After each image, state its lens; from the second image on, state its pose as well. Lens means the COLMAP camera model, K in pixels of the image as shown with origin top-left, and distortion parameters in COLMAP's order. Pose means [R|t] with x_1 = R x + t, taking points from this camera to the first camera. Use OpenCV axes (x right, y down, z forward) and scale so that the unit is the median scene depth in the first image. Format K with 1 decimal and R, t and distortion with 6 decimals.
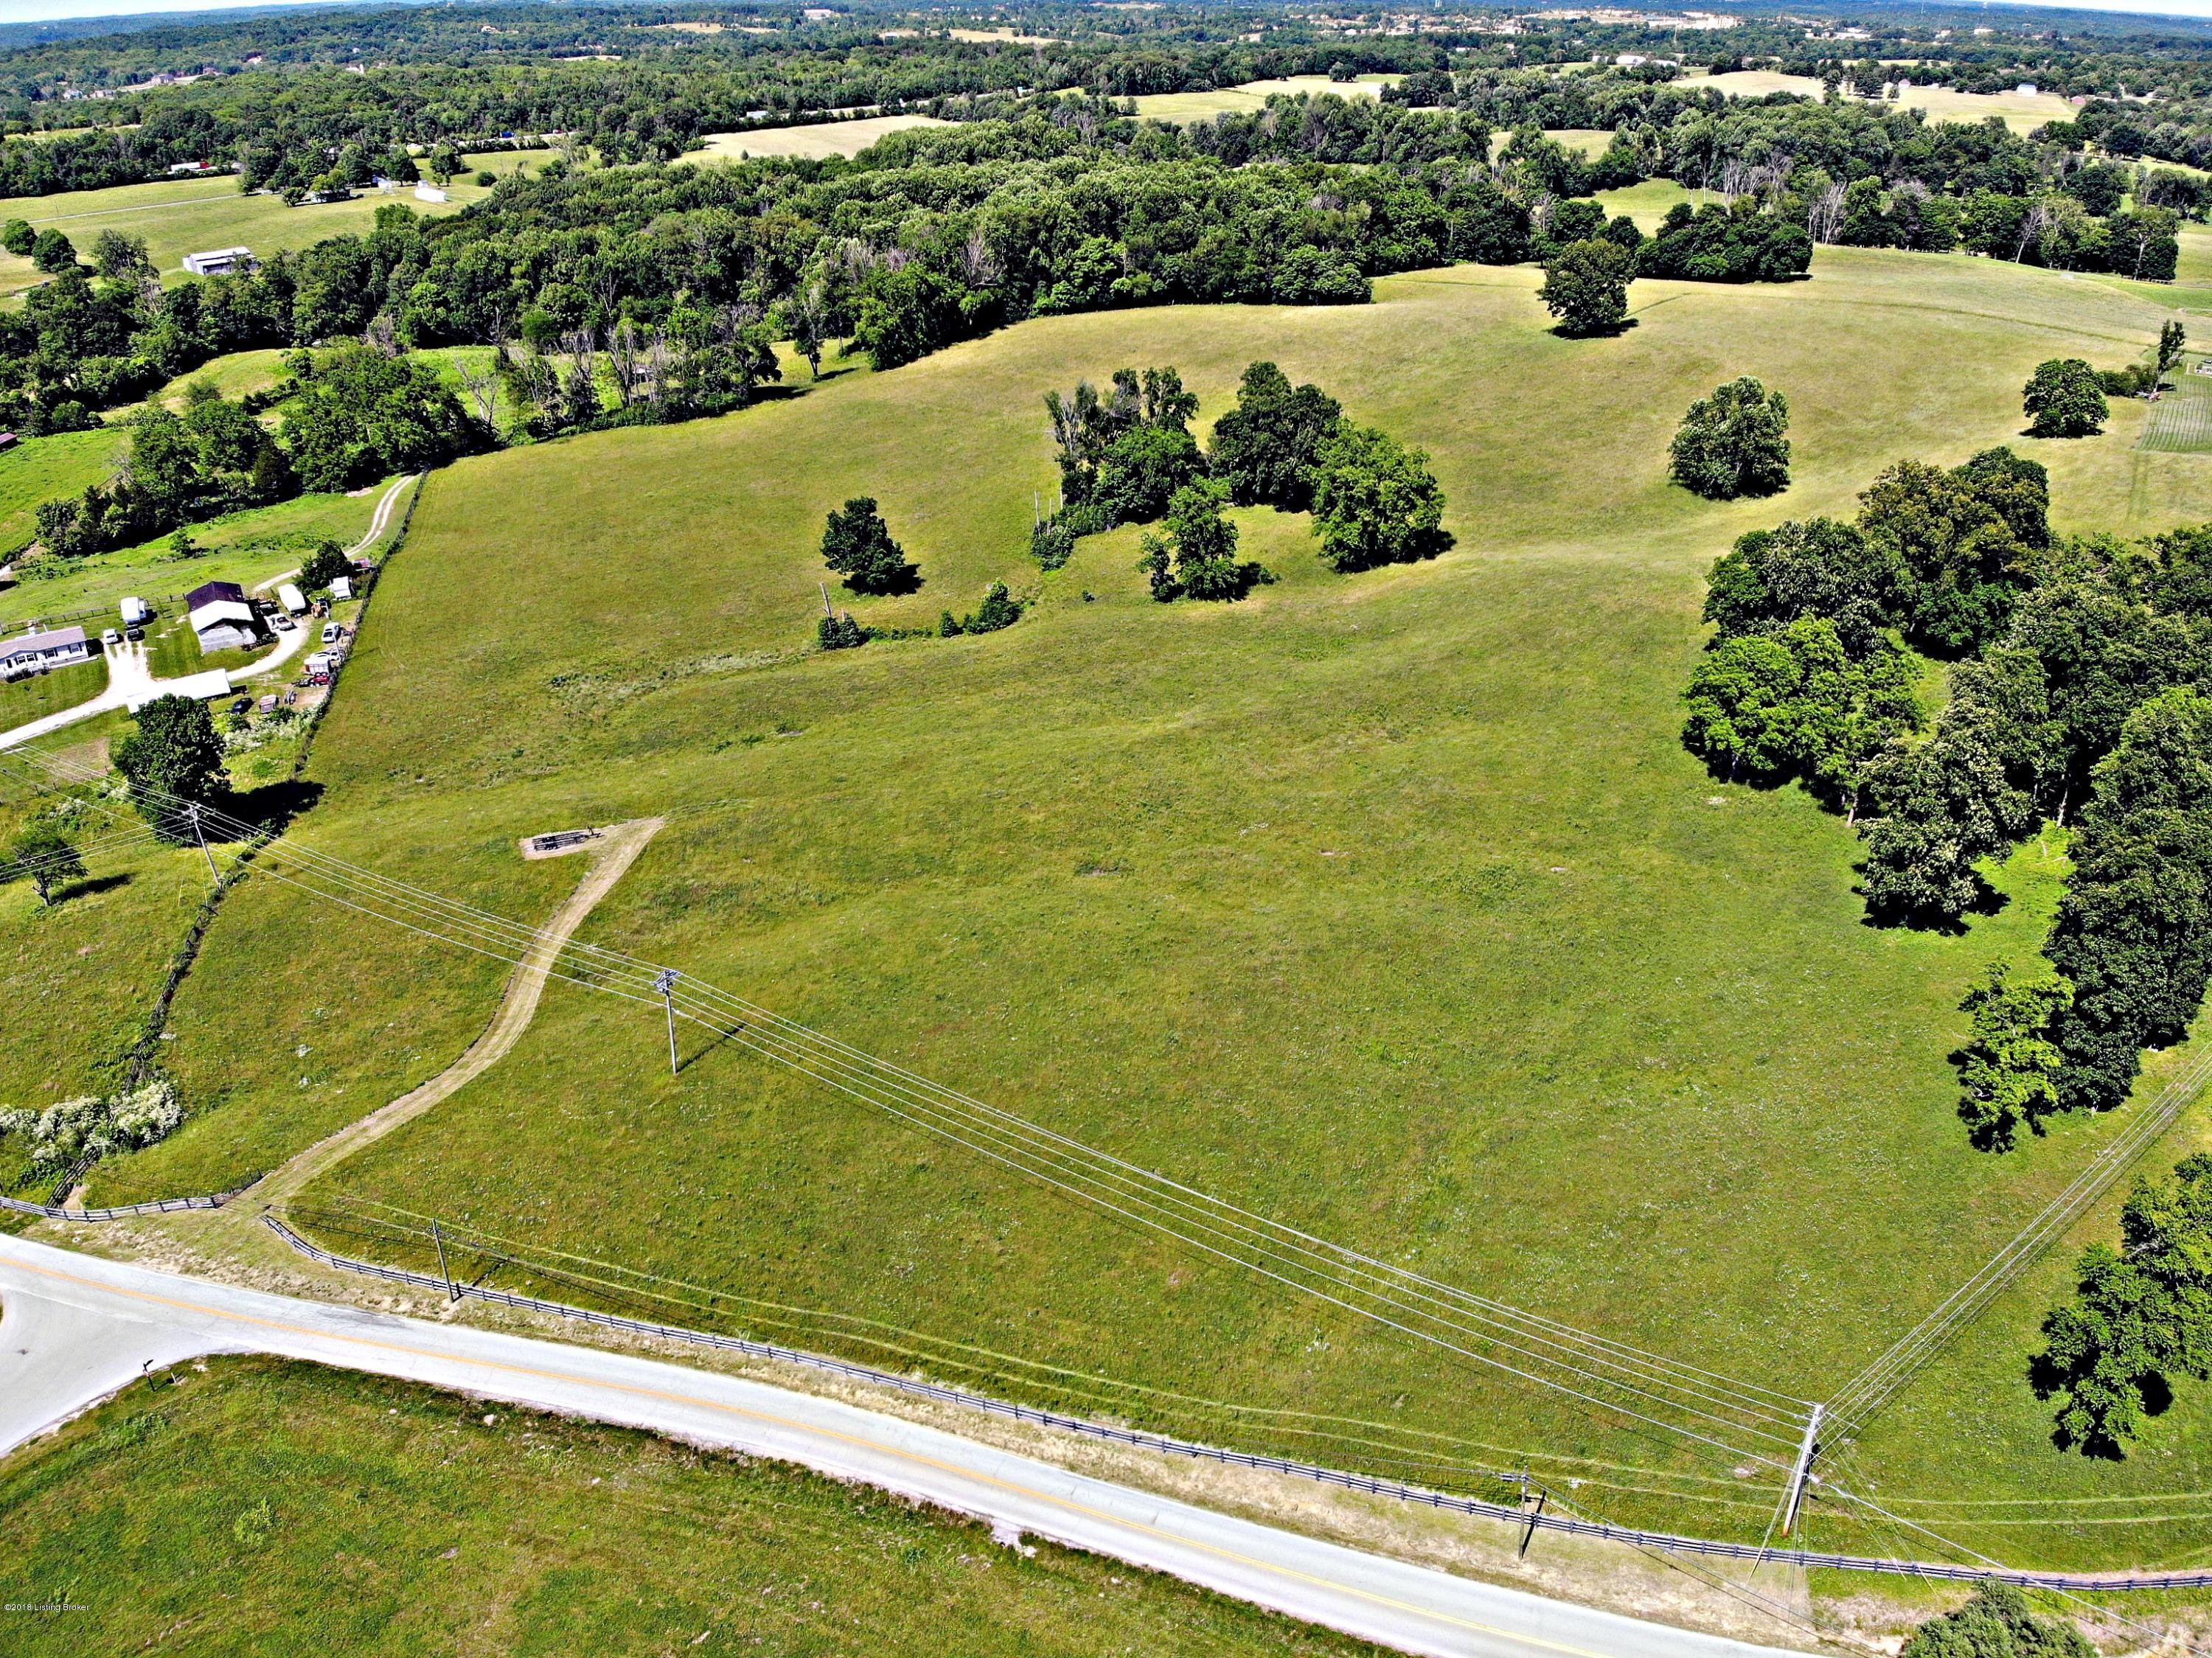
lens RADIAL K [[1660.6, 0, 1106.6], [0, 1660.6, 869.7], [0, 0, 1]] dist [0.049244, -0.150662]
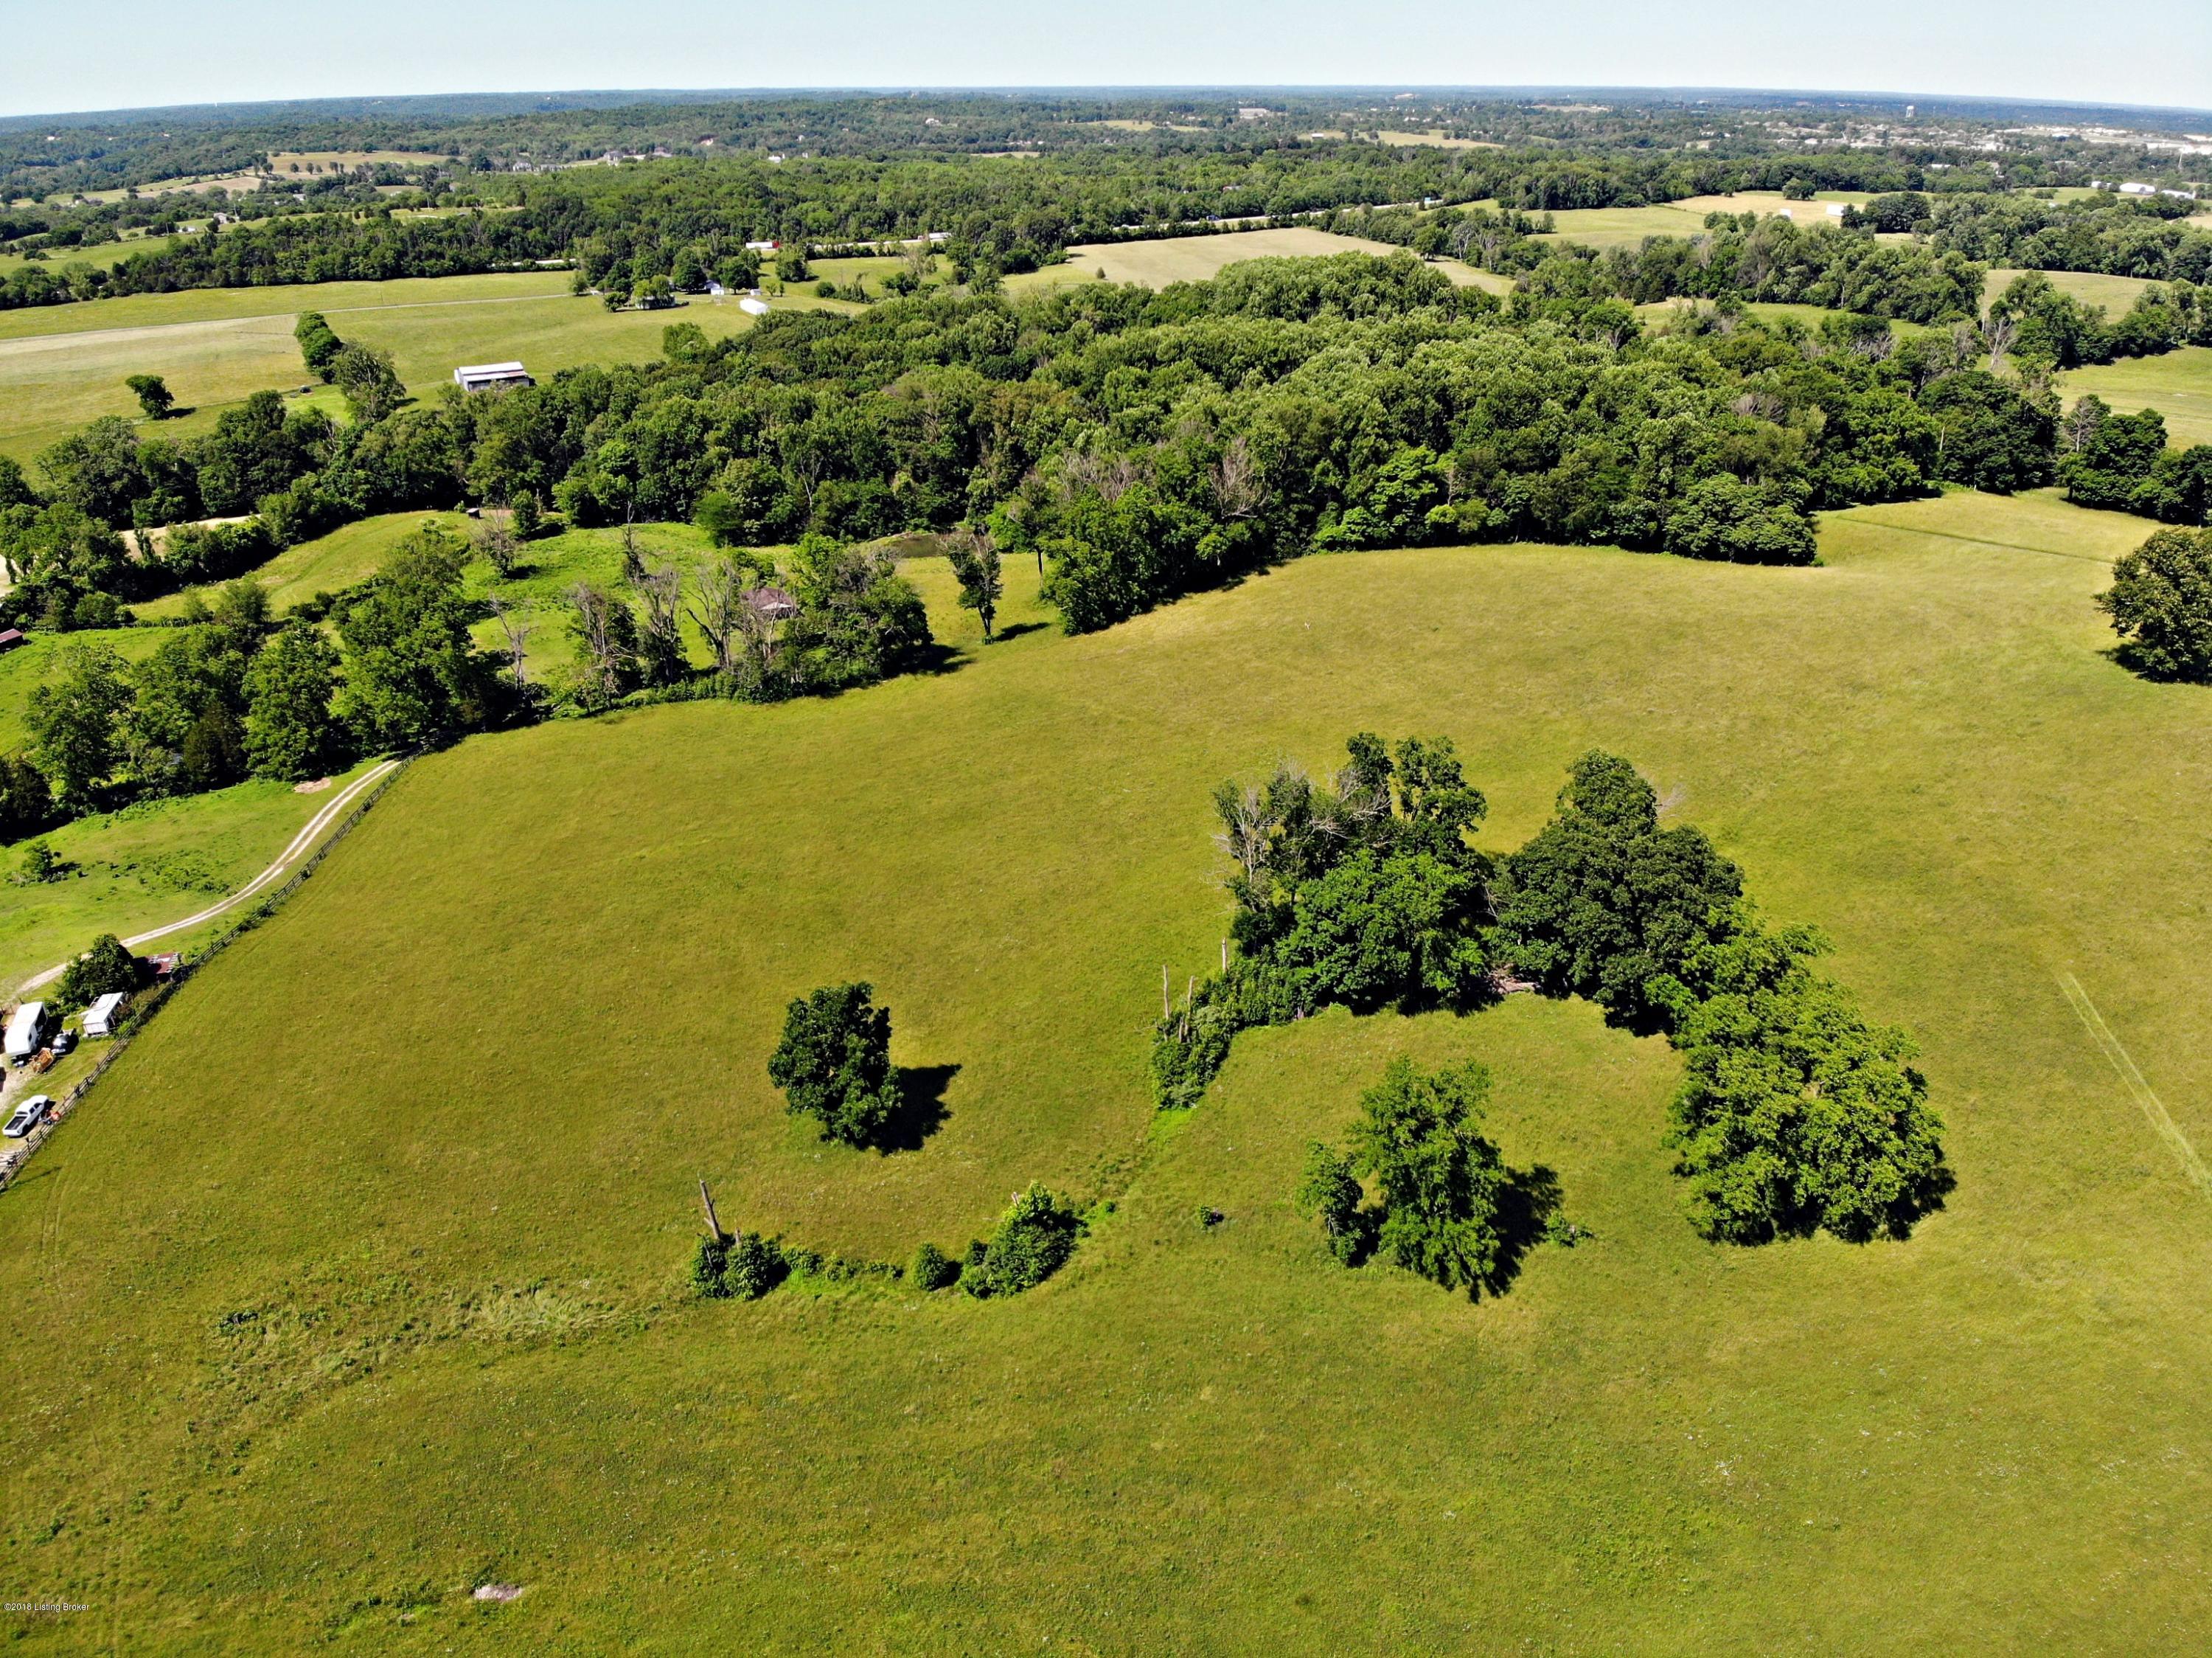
lens RADIAL K [[1660.9, 0, 1106.6], [0, 1660.9, 869.7], [0, 0, 1]] dist [0.049244, -0.150662]
pose [[0.971214, 0.102766, -0.214902, 0.032445], [-0.113072, 0.992927, -0.036191, -0.136201], [0.209663, 0.059449, 0.975965, 0.244919]]
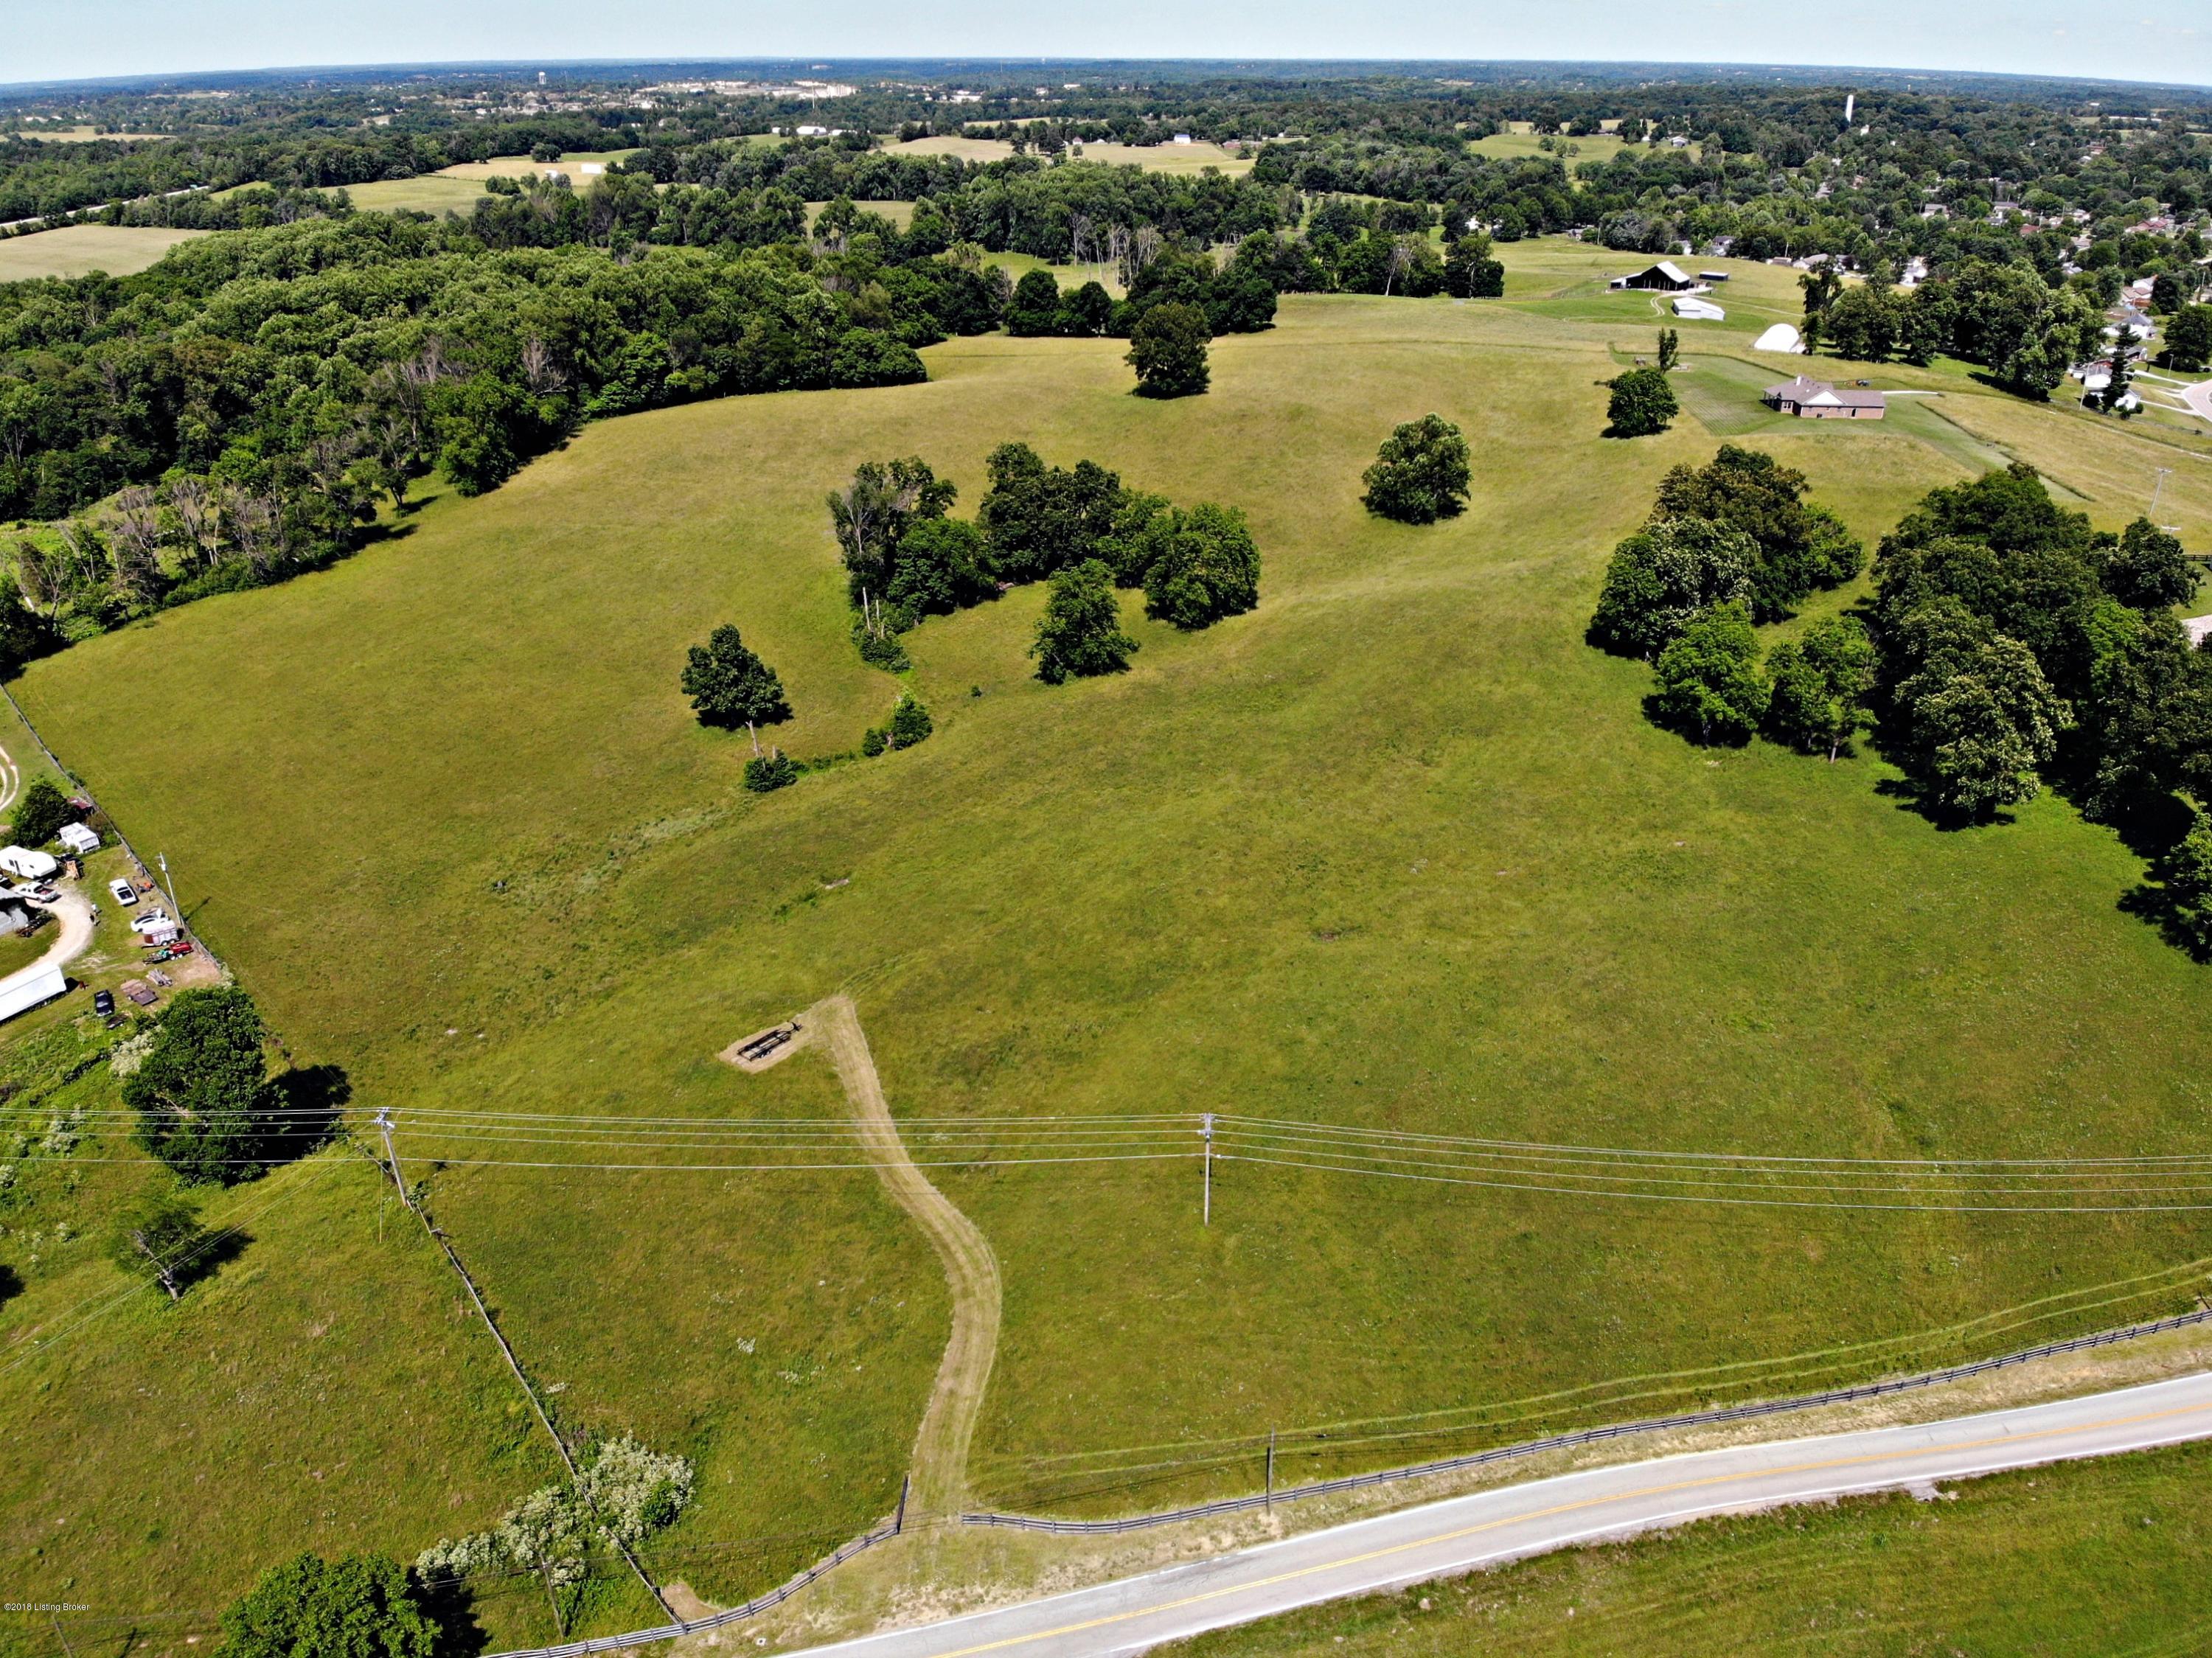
lens RADIAL K [[1706.7, 0, 1151.2], [0, 1706.7, 832.9], [0, 0, 1]] dist [0.046210, -0.161518]
pose [[0.872794, -0.197008, 0.446563, -0.204230], [0.225076, 0.974289, -0.010082, -0.027370], [-0.433096, 0.109310, 0.894695, 0.040427]]
